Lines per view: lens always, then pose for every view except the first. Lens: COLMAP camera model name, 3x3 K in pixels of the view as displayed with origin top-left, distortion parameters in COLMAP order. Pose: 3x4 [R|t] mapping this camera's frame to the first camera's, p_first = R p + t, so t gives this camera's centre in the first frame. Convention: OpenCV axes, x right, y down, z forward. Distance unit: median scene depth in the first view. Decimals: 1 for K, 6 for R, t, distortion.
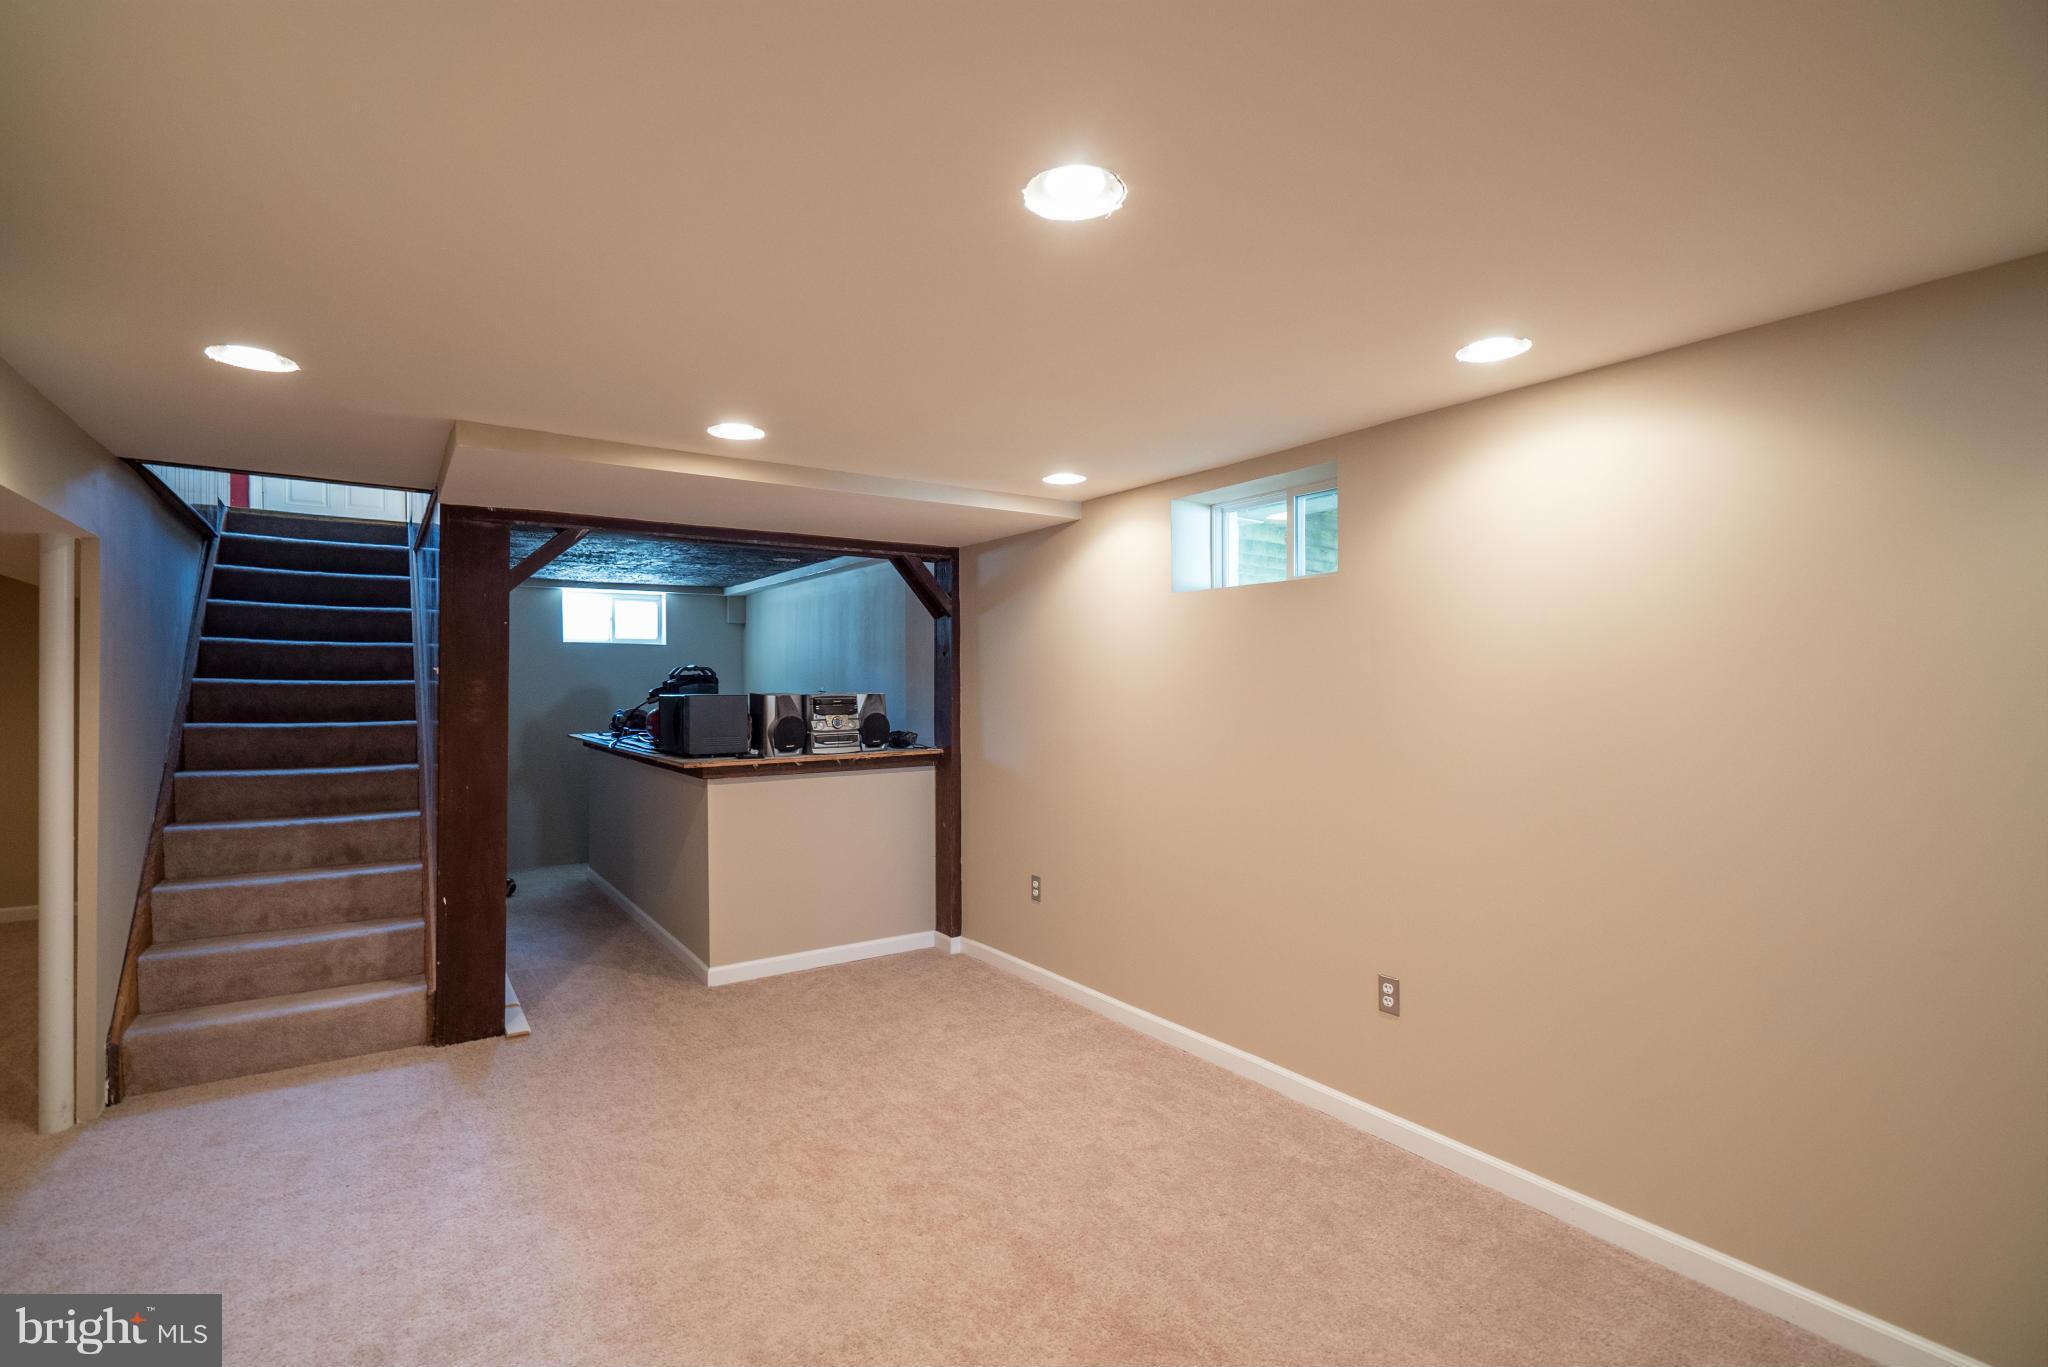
lens RADIAL K [[924.5, 0, 1024.0], [0, 924.5, 683.5], [0, 0, 1]] dist [-0.002476, -0.000412]
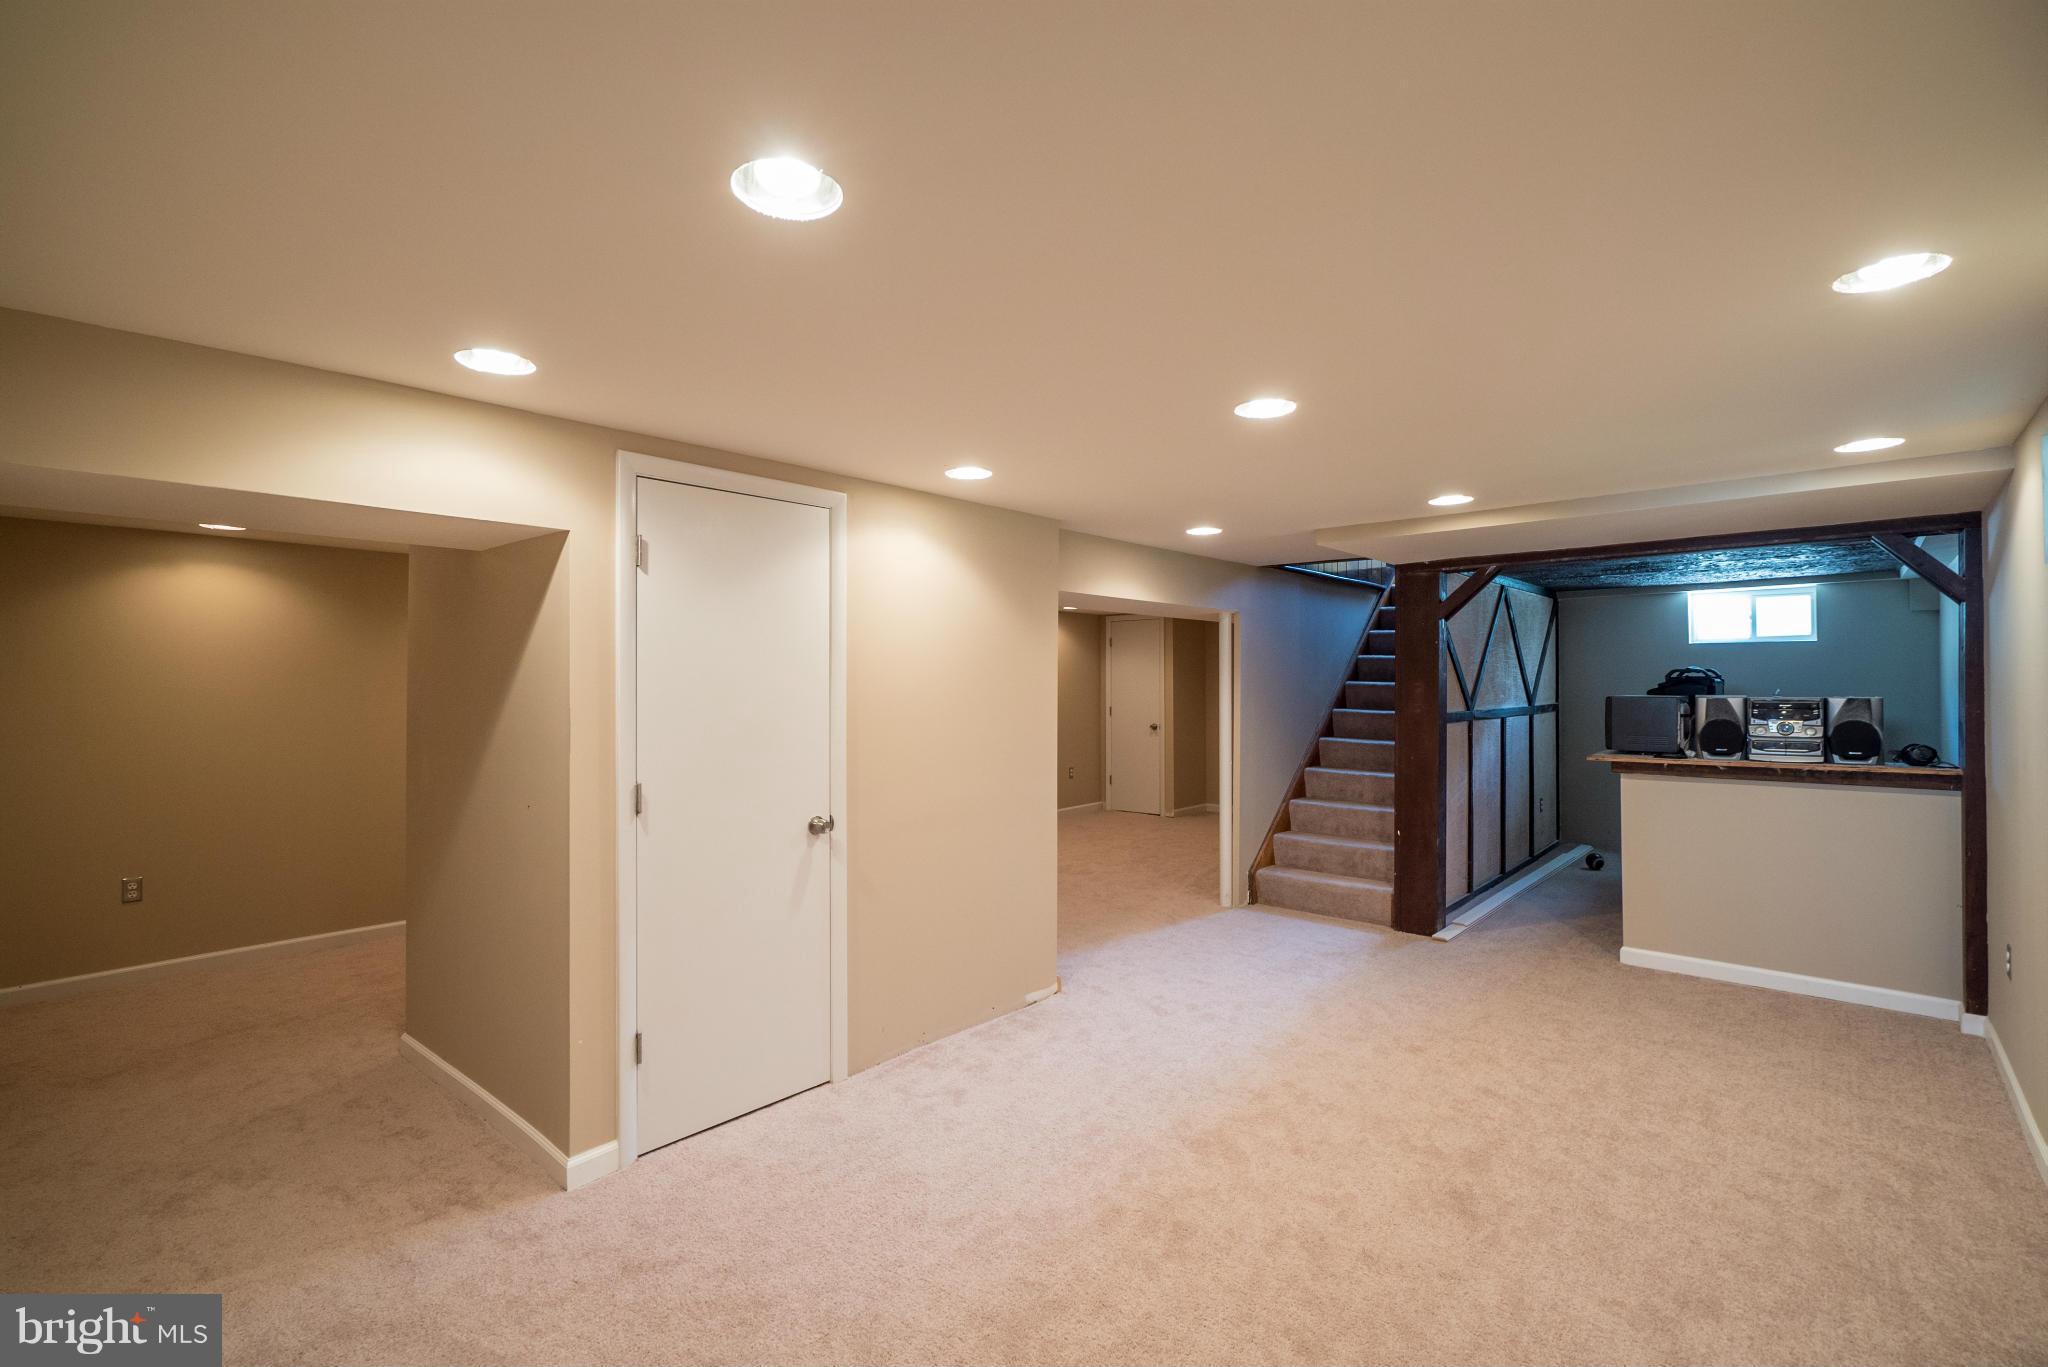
lens RADIAL K [[924.5, 0, 1024.0], [0, 924.5, 683.5], [0, 0, 1]] dist [-0.002476, -0.000412]
pose [[0.243569, 0.000351, -0.969883, 0.597598], [0.003367, 0.999994, 0.001208, -0.006785], [0.969878, -0.003559, 0.243567, 0.054271]]
